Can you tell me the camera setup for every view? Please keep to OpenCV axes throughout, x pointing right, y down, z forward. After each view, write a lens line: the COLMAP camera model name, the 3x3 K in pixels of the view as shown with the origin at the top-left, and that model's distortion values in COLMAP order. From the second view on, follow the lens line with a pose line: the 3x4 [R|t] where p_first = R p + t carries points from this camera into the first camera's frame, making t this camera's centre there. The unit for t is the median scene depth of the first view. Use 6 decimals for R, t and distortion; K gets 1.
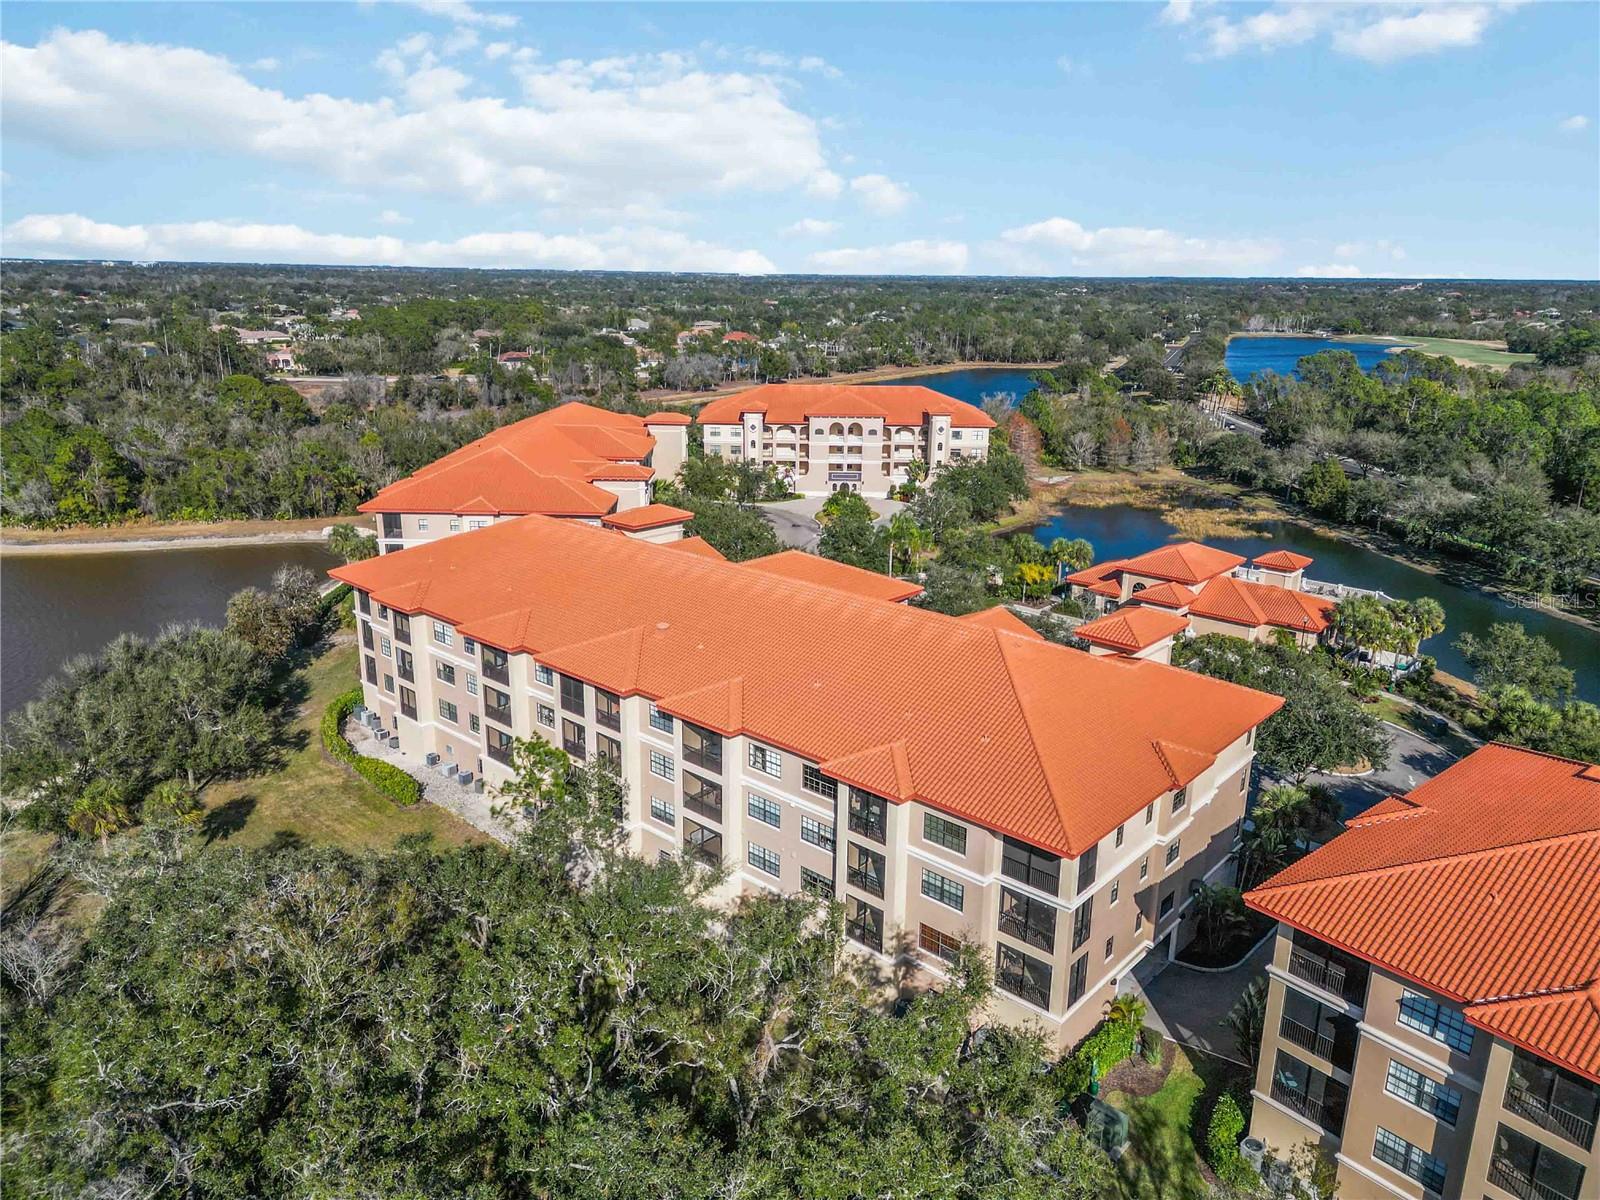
lens RADIAL K [[1113.7, 0, 800.7], [0, 1113.7, 600.4], [0, 0, 1]] dist [0.077400, -0.072735]
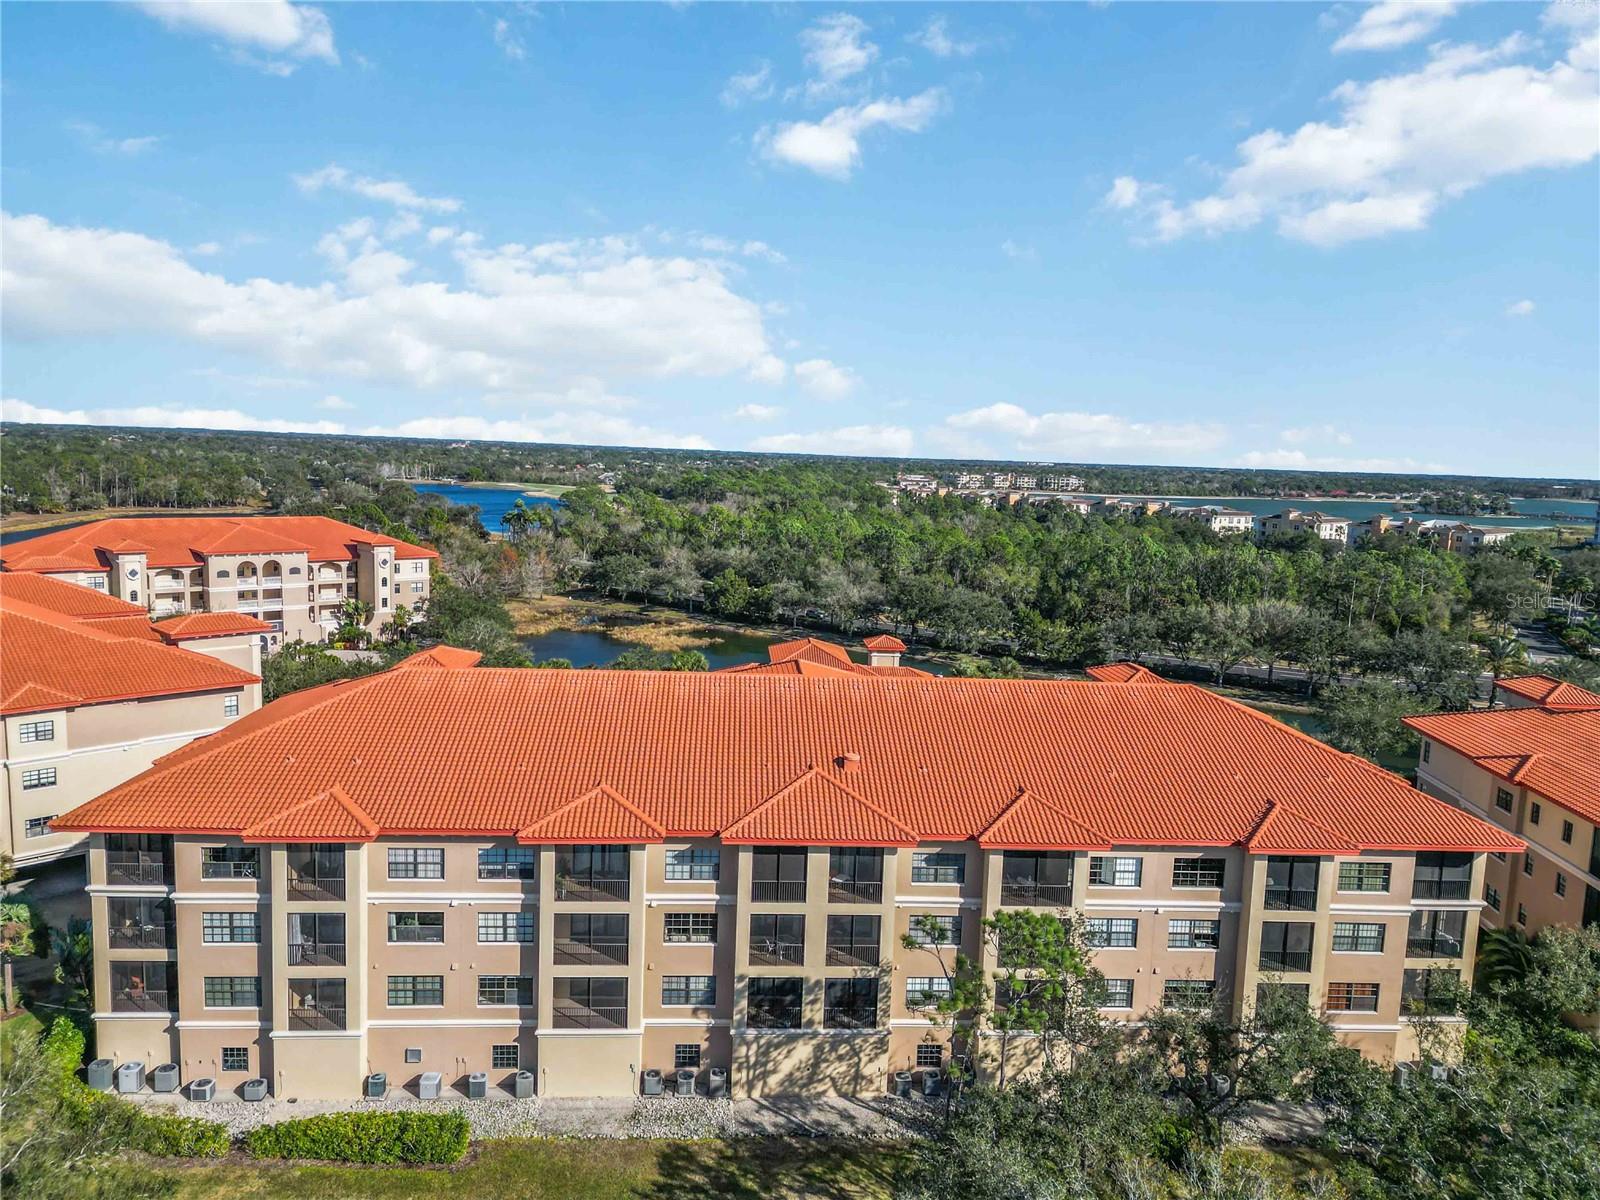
lens RADIAL K [[1113.7, 0, 800.5], [0, 1113.7, 606.3], [0, 0, 1]] dist [0.077400, -0.072735]
pose [[0.702656, -0.084340, 0.706514, -0.270943], [0.173025, 0.983398, -0.054686, -0.017446], [-0.690172, 0.160670, 0.705583, 0.178272]]
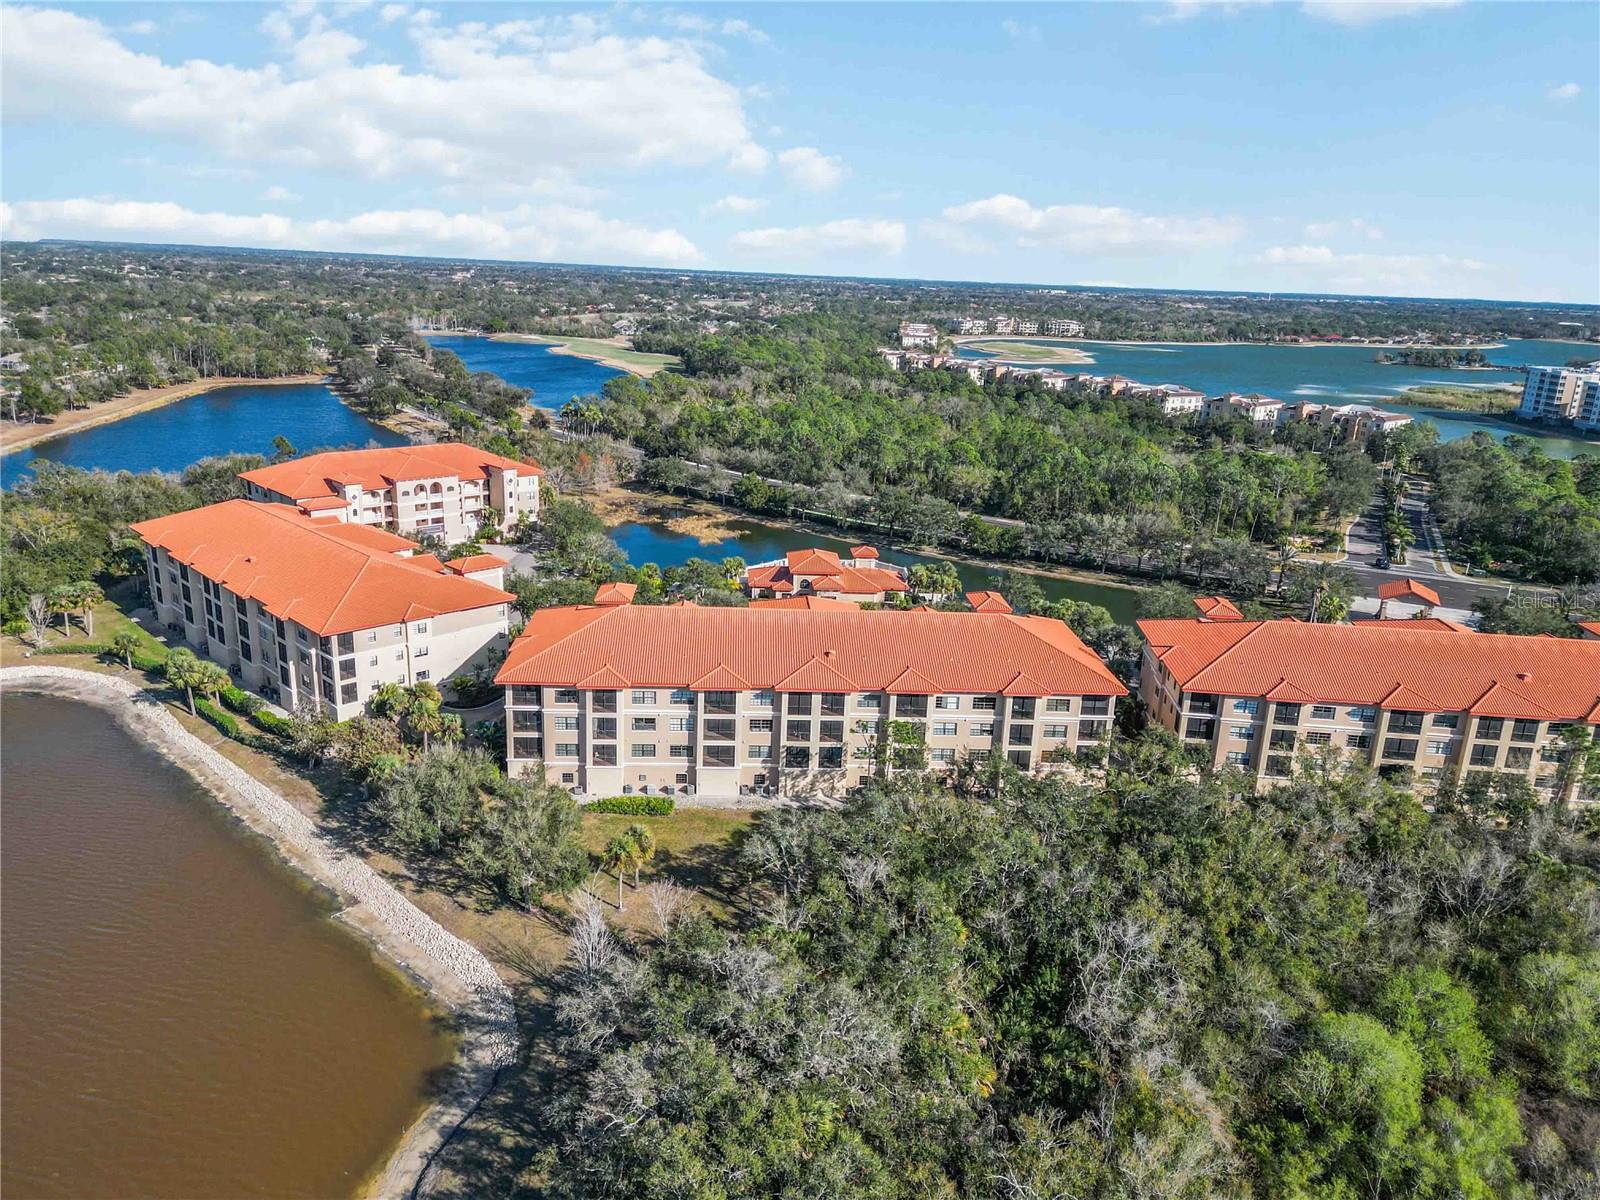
lens RADIAL K [[1113.7, 0, 801.3], [0, 1113.7, 606.7], [0, 0, 1]] dist [0.077400, -0.072735]
pose [[0.706458, -0.187244, 0.682537, -0.514020], [0.167957, 0.981174, 0.095327, -0.084803], [-0.687537, 0.047292, 0.724607, -0.083036]]
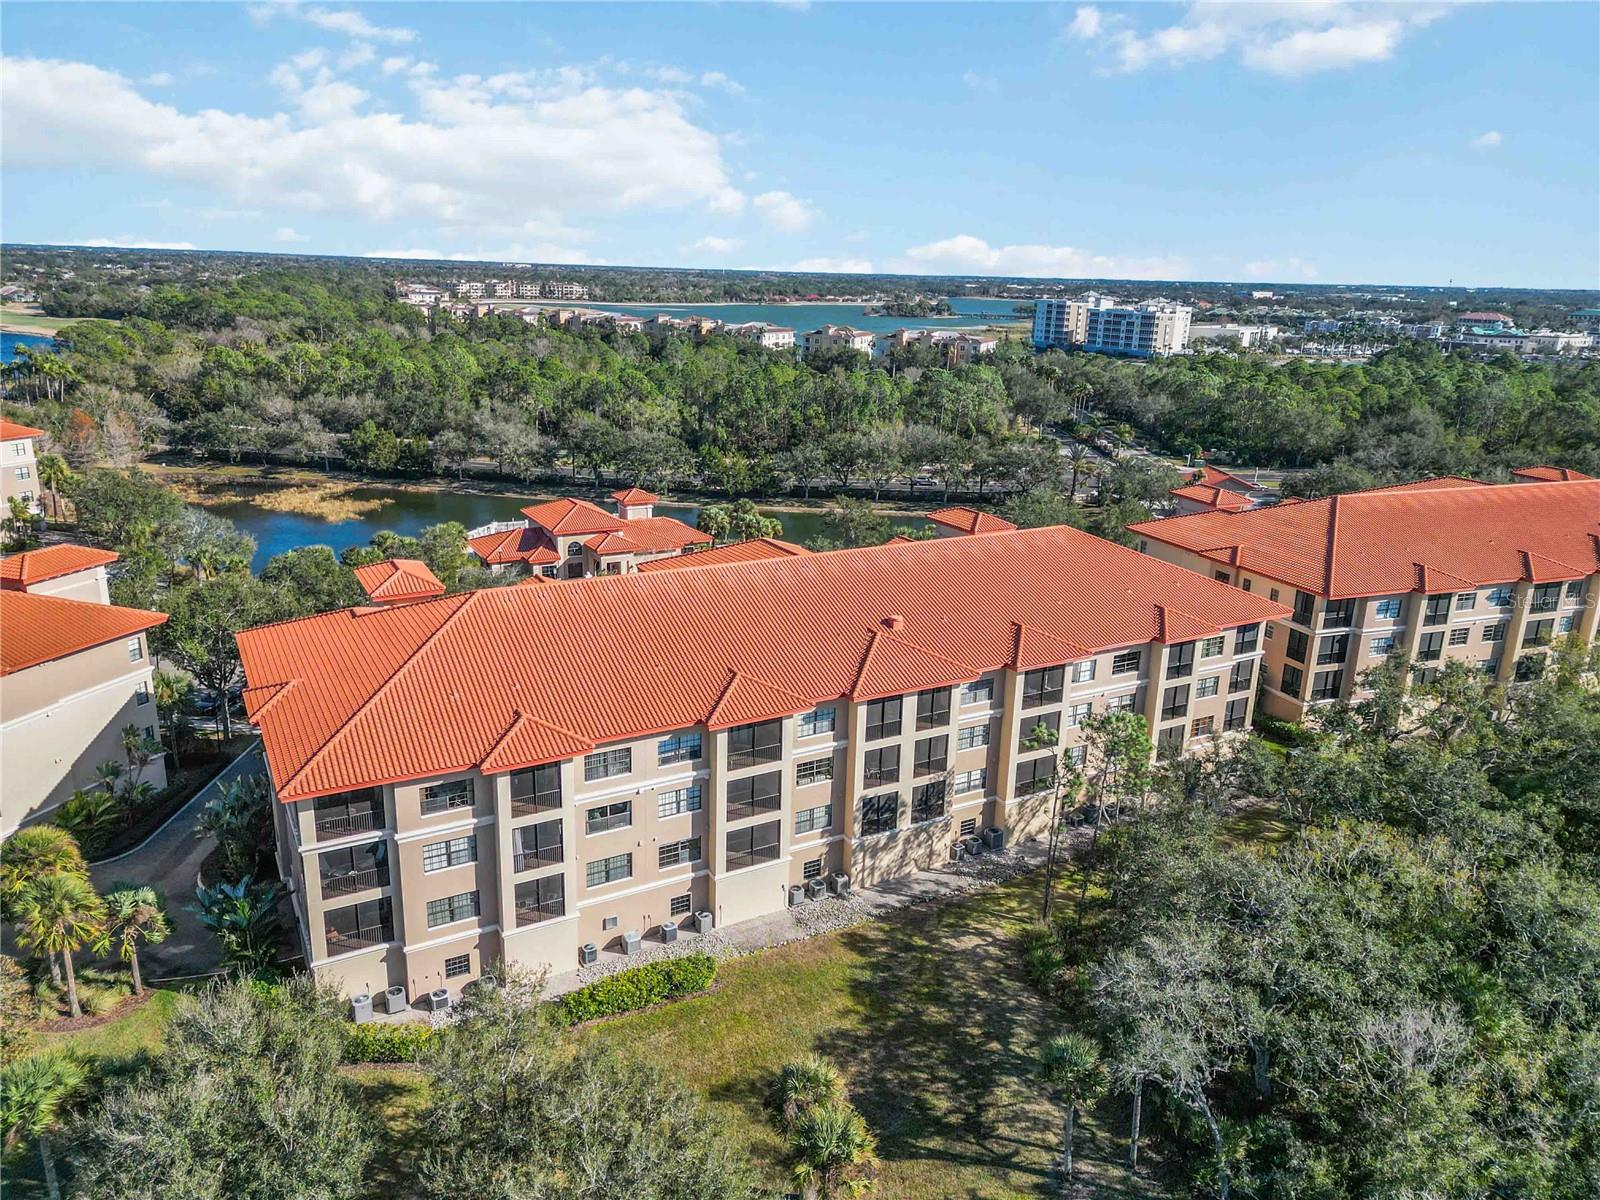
lens RADIAL K [[1113.7, 0, 800.4], [0, 1113.7, 610.9], [0, 0, 1]] dist [0.077400, -0.072735]
pose [[0.320641, -0.279102, 0.905147, -0.402003], [0.243217, 0.947822, 0.206103, -0.079421], [-0.915443, 0.154062, 0.371792, 0.279264]]
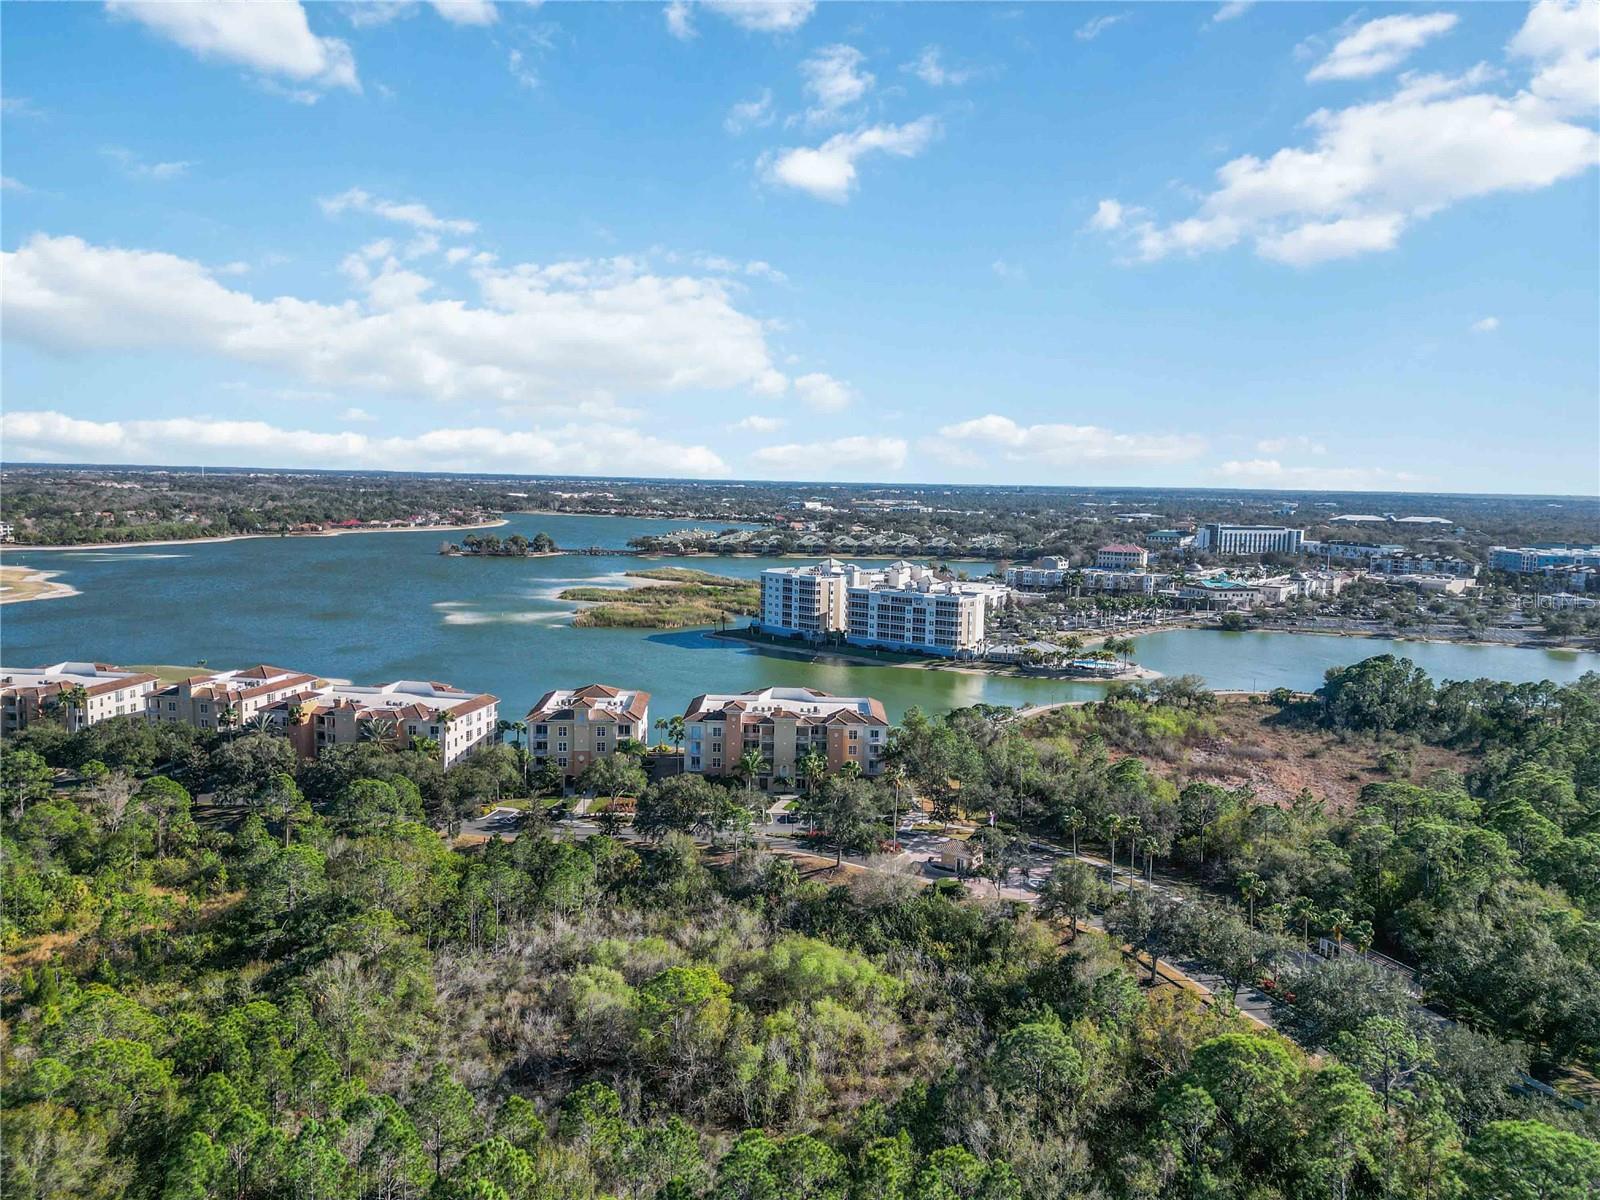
lens RADIAL K [[1113.7, 0, 802.2], [0, 1113.7, 606.4], [0, 0, 1]] dist [0.077400, -0.072735]
pose [[-0.098214, -0.129179, 0.986745, 0.622956], [0.257654, 0.954430, 0.150594, -0.349269], [-0.961233, 0.269030, -0.060455, 0.786131]]
